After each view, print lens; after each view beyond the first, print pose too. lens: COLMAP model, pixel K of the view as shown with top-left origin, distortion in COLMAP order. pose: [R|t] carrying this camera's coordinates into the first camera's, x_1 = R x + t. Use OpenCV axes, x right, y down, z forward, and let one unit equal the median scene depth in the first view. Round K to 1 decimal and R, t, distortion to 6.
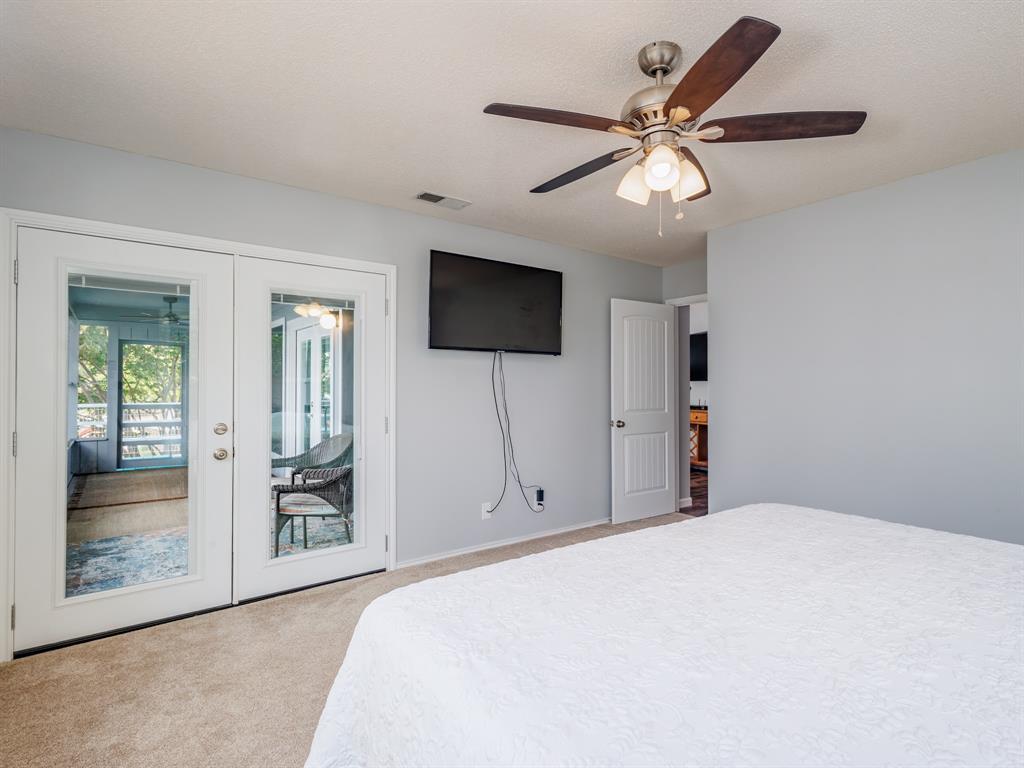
lens RADIAL K [[527.9, 0, 512.0], [0, 527.9, 384.0], [0, 0, 1]] dist [0.039037, 0.000024]
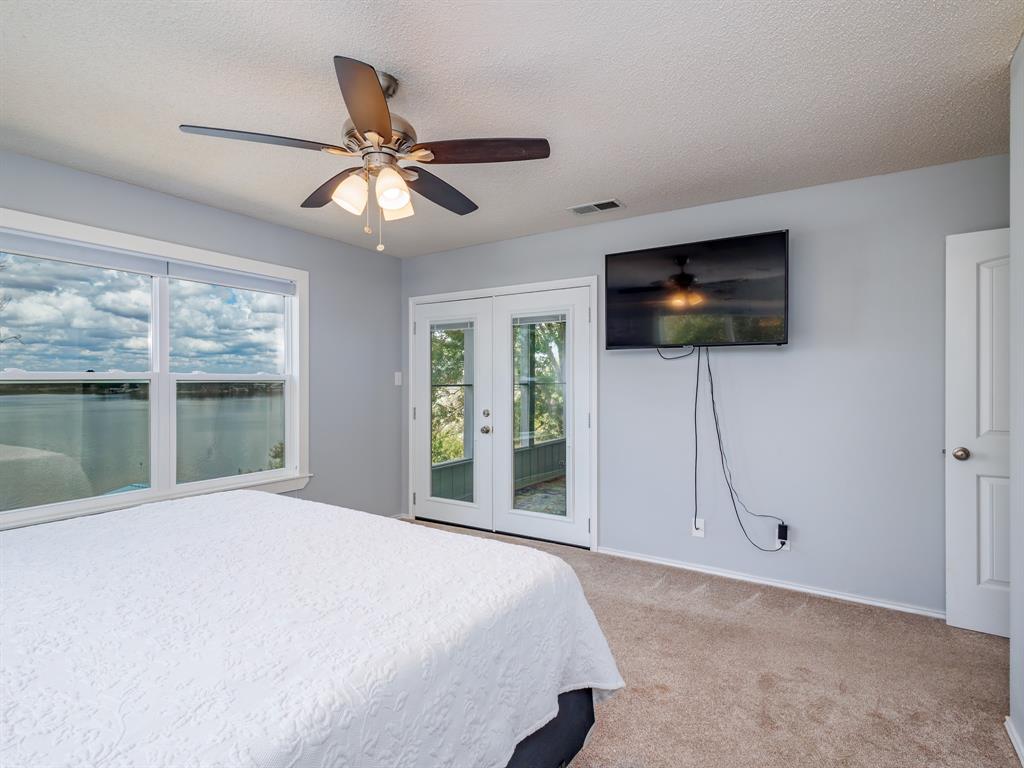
lens RADIAL K [[527.9, 0, 512.0], [0, 527.9, 384.0], [0, 0, 1]] dist [0.039037, 0.000024]
pose [[0.369152, 0.005609, -0.929352, 0.742387], [0.004335, 0.999961, 0.007757, -0.008961], [0.929359, -0.006893, 0.369113, 0.435275]]
